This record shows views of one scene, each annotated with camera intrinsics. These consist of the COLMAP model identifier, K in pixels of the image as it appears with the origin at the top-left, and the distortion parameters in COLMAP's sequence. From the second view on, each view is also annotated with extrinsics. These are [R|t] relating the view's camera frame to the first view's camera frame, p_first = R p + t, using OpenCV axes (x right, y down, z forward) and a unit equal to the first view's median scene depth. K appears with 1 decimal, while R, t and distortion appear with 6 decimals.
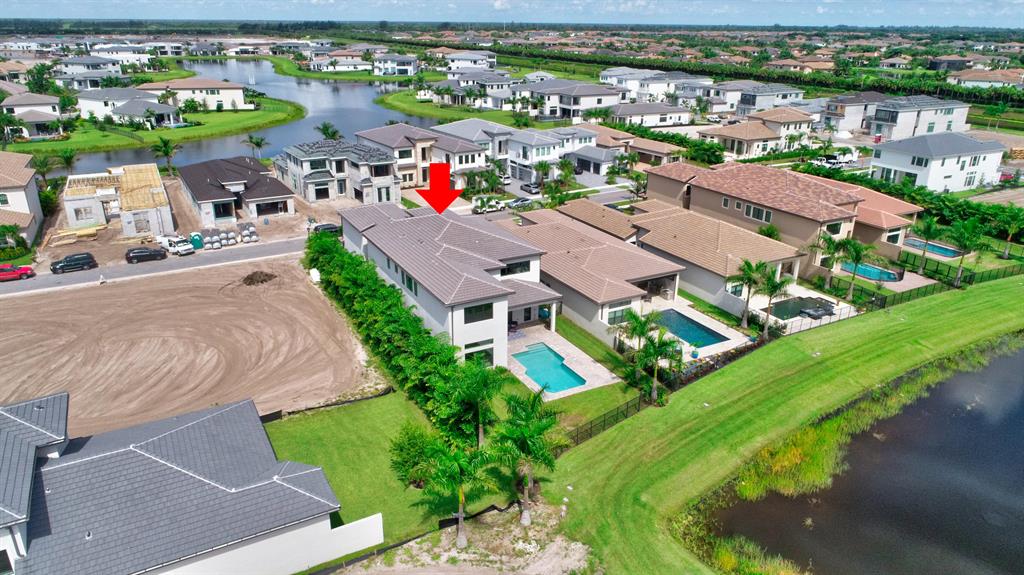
lens RADIAL K [[700.8, 0, 511.7], [0, 700.8, 285.9], [0, 0, 1]] dist [-0.000148, 0.001761]
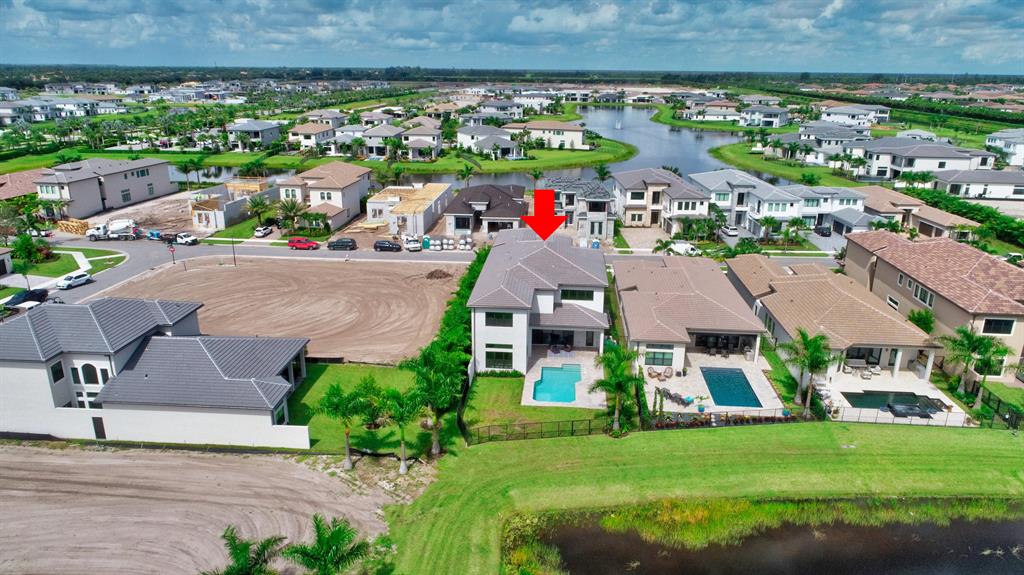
lens RADIAL K [[700.8, 0, 511.8], [0, 700.8, 288.8], [0, 0, 1]] dist [-0.000148, 0.001761]
pose [[0.832395, 0.166620, -0.528541, 0.297880], [-0.198605, 0.980072, -0.003819, -0.005744], [0.517372, 0.108149, 0.848899, 0.002129]]
